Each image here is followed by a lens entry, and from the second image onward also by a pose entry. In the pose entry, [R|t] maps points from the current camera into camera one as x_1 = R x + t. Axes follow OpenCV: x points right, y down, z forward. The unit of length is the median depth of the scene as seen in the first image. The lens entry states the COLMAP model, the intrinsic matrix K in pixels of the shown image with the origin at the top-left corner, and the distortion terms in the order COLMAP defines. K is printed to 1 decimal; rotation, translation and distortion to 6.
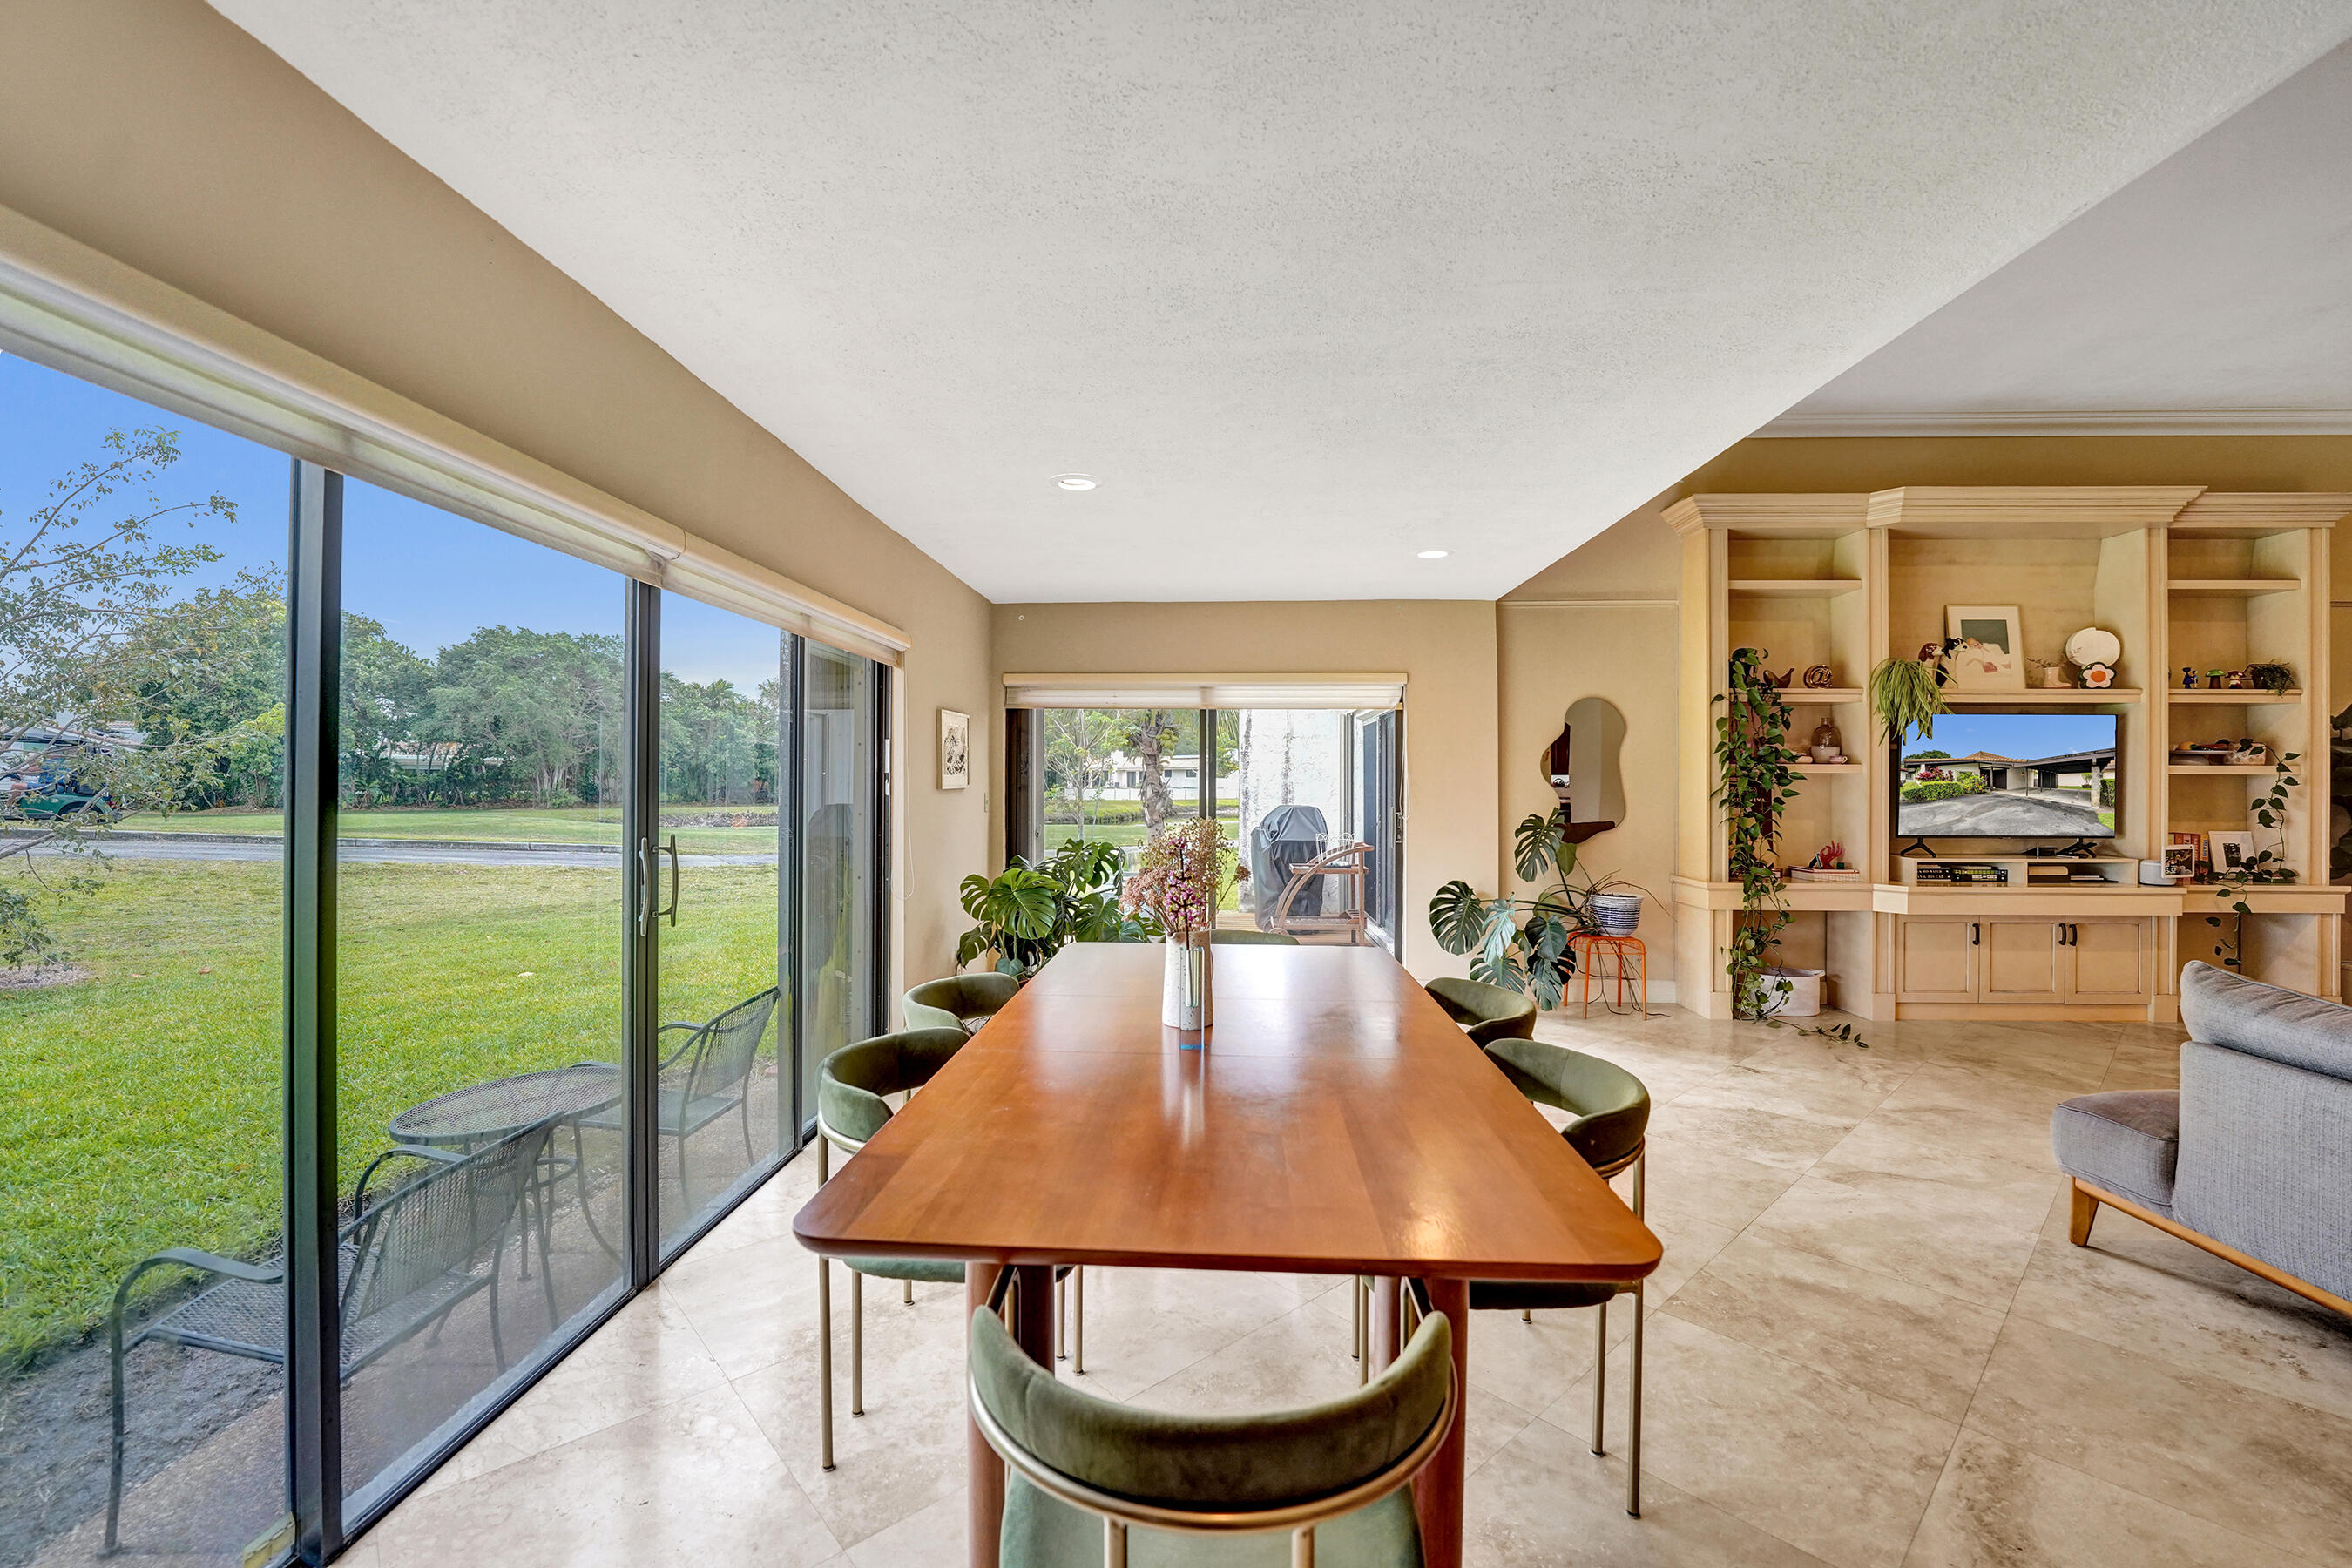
lens RADIAL K [[962.2, 0, 1175.4], [0, 962.2, 783.7], [0, 0, 1]] dist [-0.020310, 0.000218]
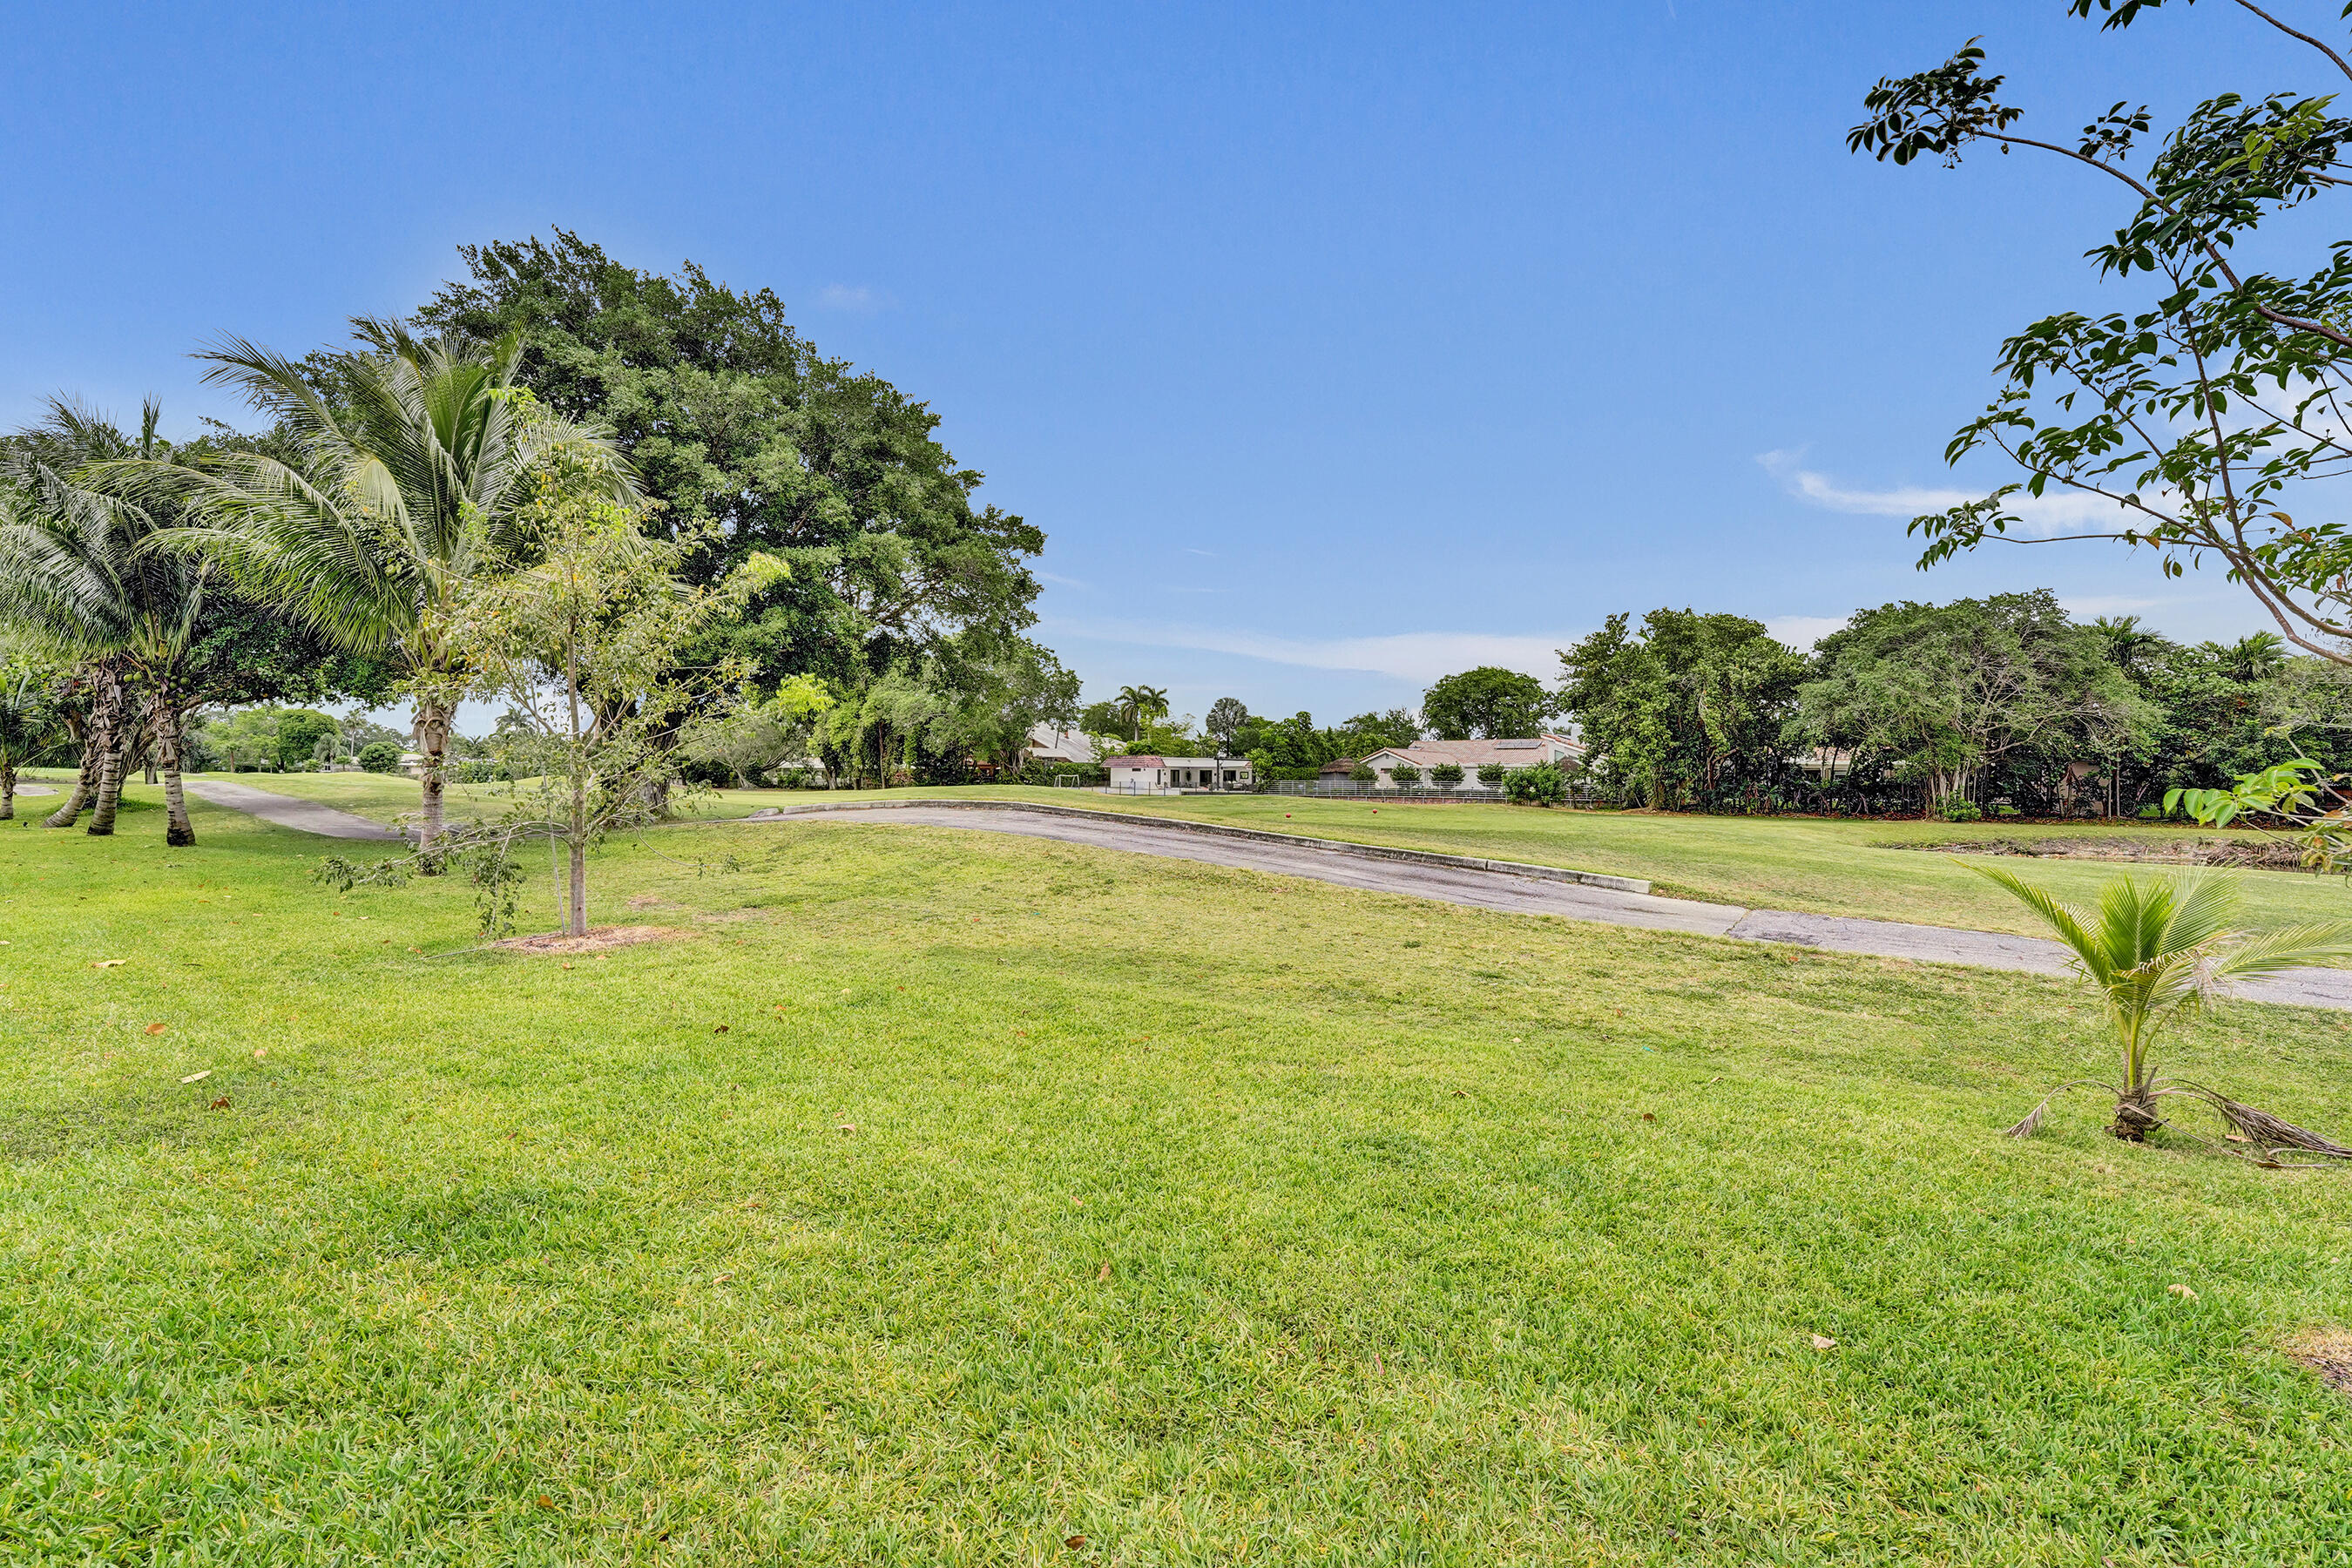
lens RADIAL K [[966.4, 0, 1162.4], [0, 966.4, 778.1], [0, 0, 1]] dist [-0.030849, 0.003021]
pose [[0.190422, -0.004178, -0.981693, -0.030629], [-0.011940, 0.999907, -0.006571, 0.025414], [0.981630, 0.012973, 0.190354, 2.192881]]
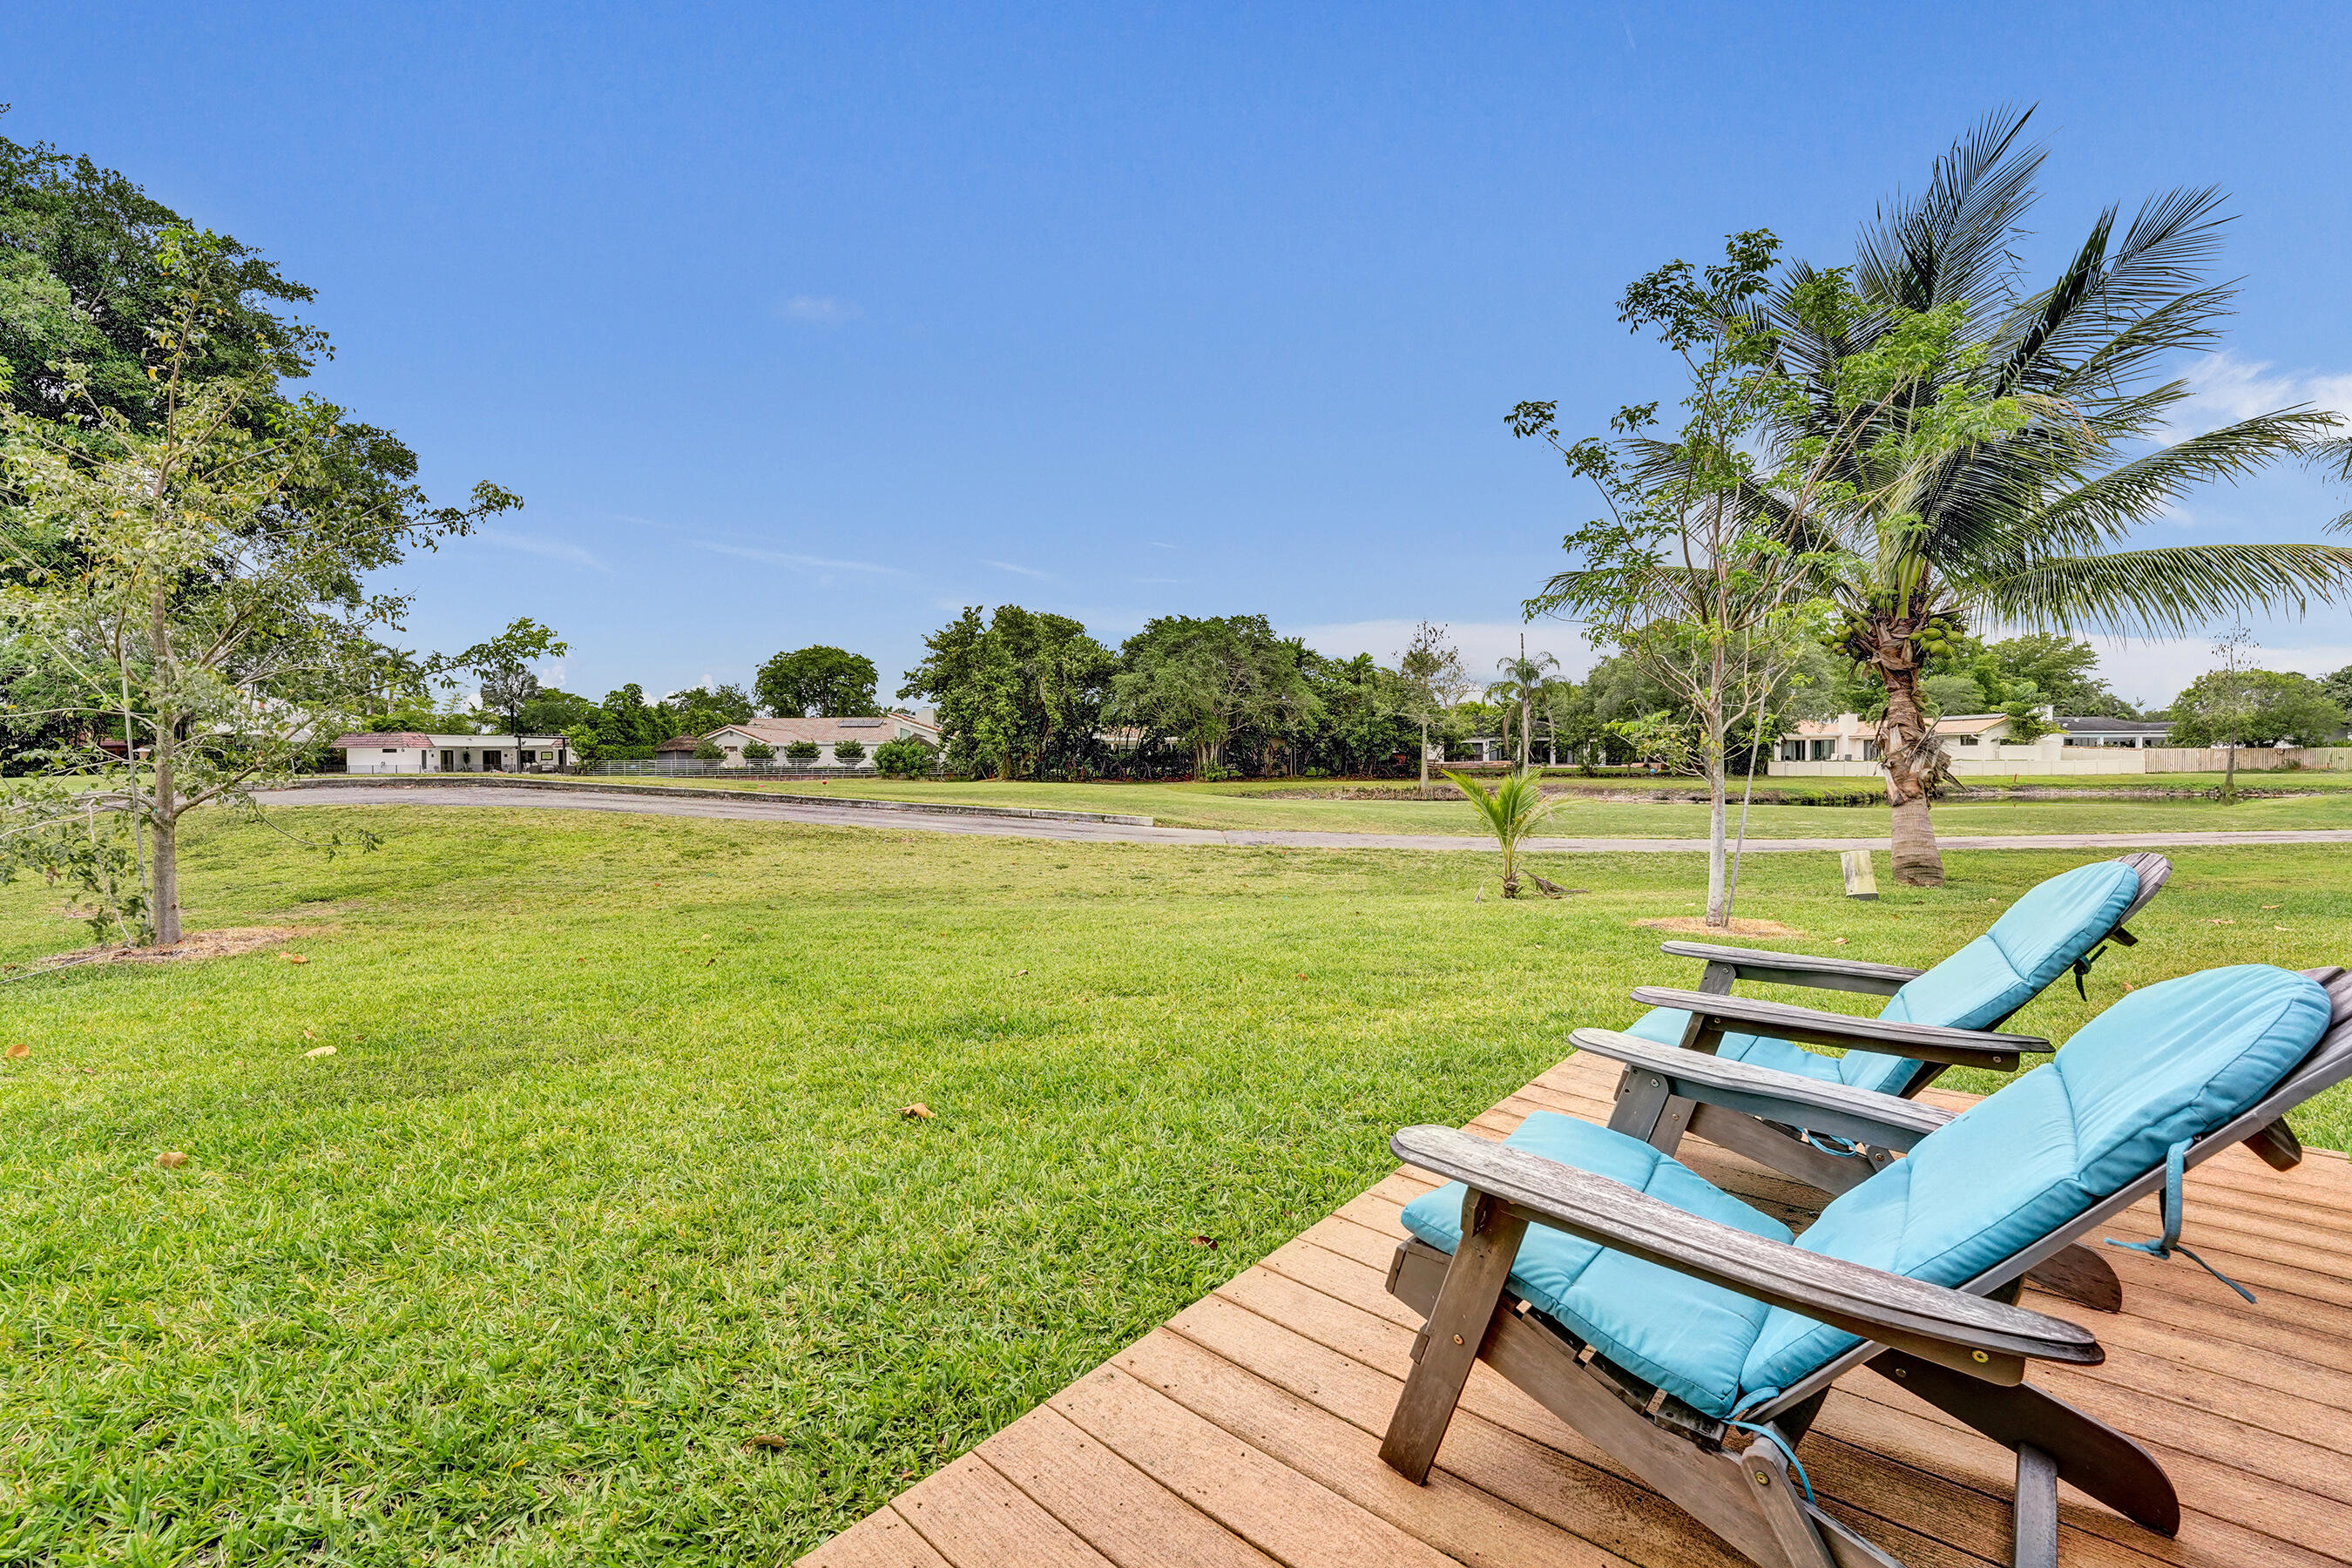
lens RADIAL K [[968.3, 0, 1168.0], [0, 968.3, 780.6], [0, 0, 1]] dist [-0.022901, -0.000077]
pose [[0.776737, 0.003687, -0.629814, -0.025674], [0.007856, 0.999848, 0.015542, 0.076819], [0.629776, -0.017020, 0.776590, 1.333335]]
